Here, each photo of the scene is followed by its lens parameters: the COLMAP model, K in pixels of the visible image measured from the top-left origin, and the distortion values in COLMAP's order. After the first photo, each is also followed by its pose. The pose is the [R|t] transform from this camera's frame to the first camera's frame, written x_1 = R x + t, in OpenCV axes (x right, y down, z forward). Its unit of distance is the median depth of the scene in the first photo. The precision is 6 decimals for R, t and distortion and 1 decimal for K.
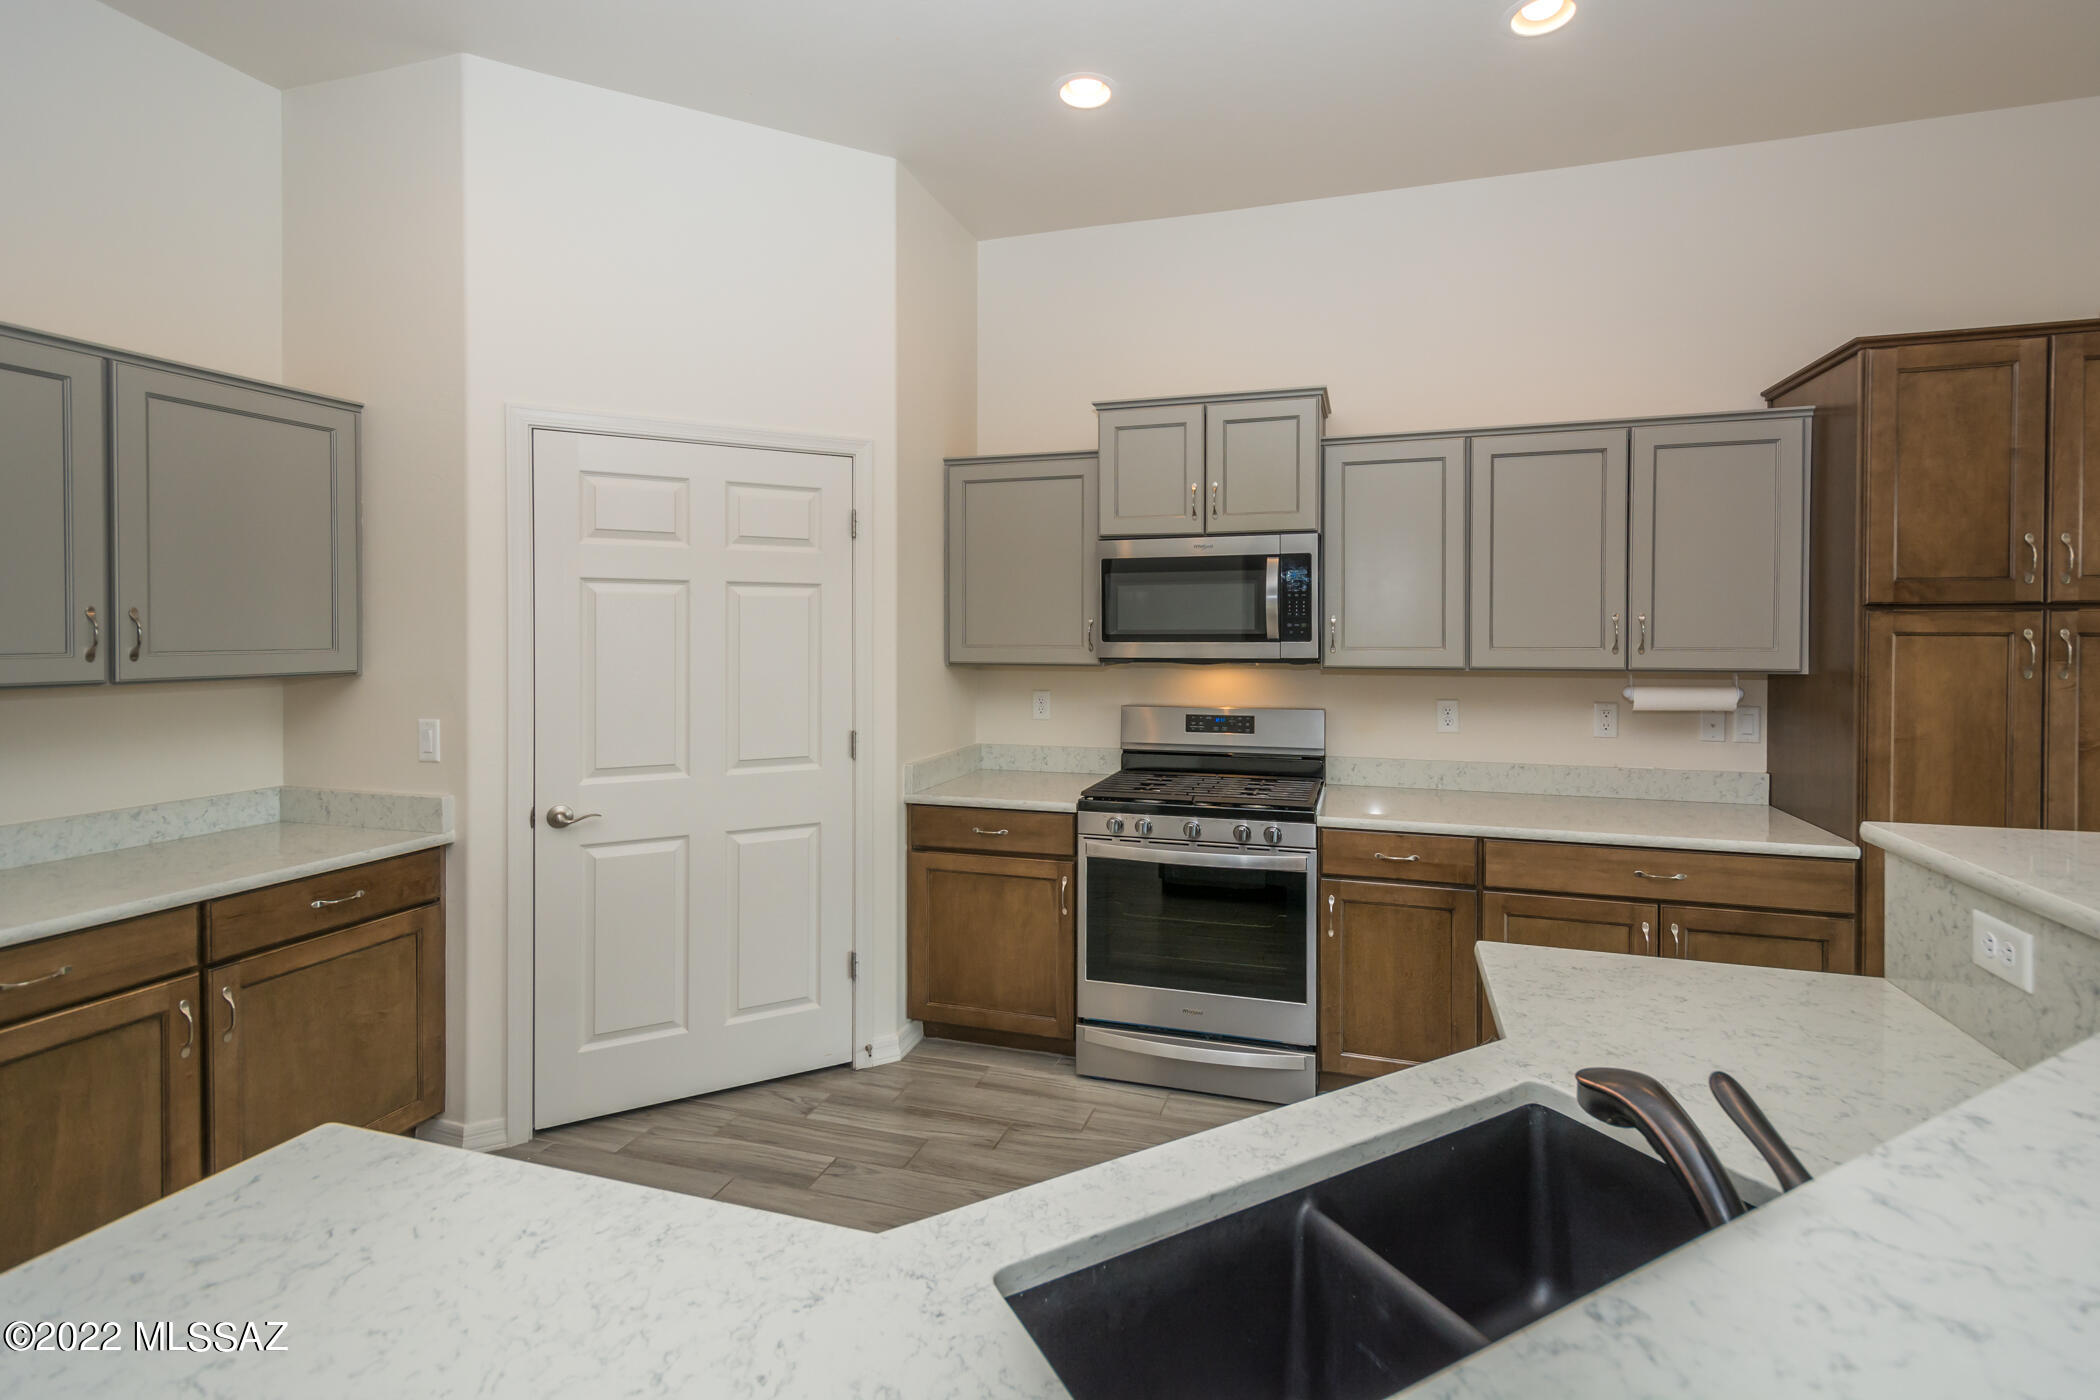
lens RADIAL K [[933.4, 0, 1090.0], [0, 933.4, 640.6], [0, 0, 1]] dist [0.003256, -0.000865]
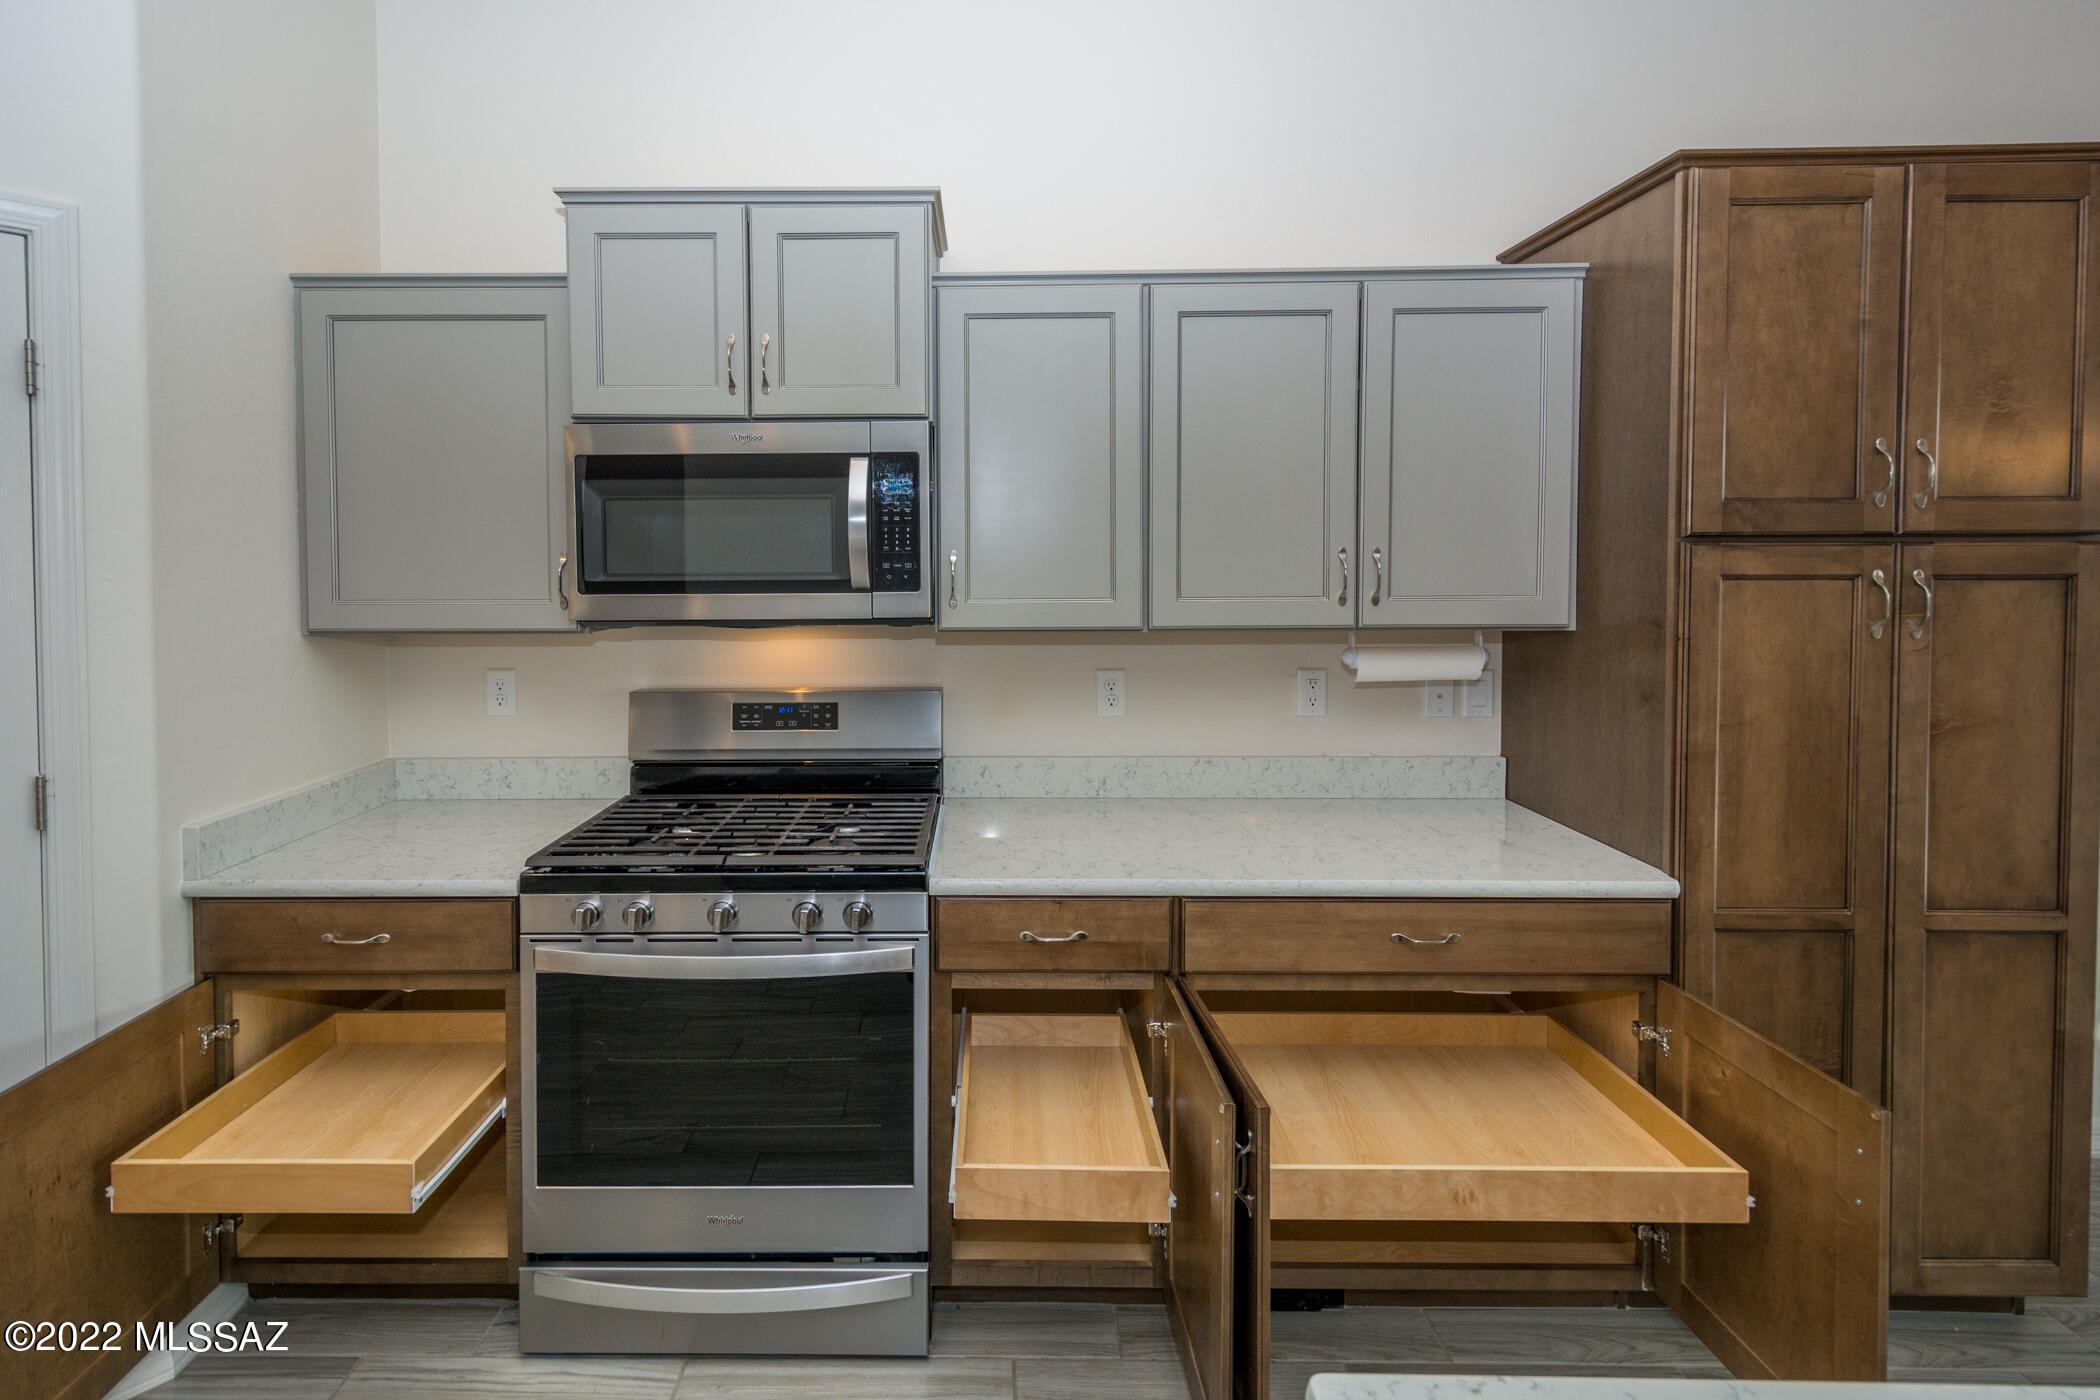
lens RADIAL K [[984.8, 0, 970.3], [0, 984.8, 588.3], [0, 0, 1]] dist [0.012608, -0.000292]
pose [[0.962825, -0.009665, 0.269954, 0.092884], [0.006323, 0.999892, 0.013249, -0.010207], [-0.270053, -0.011049, 0.962782, 0.358867]]
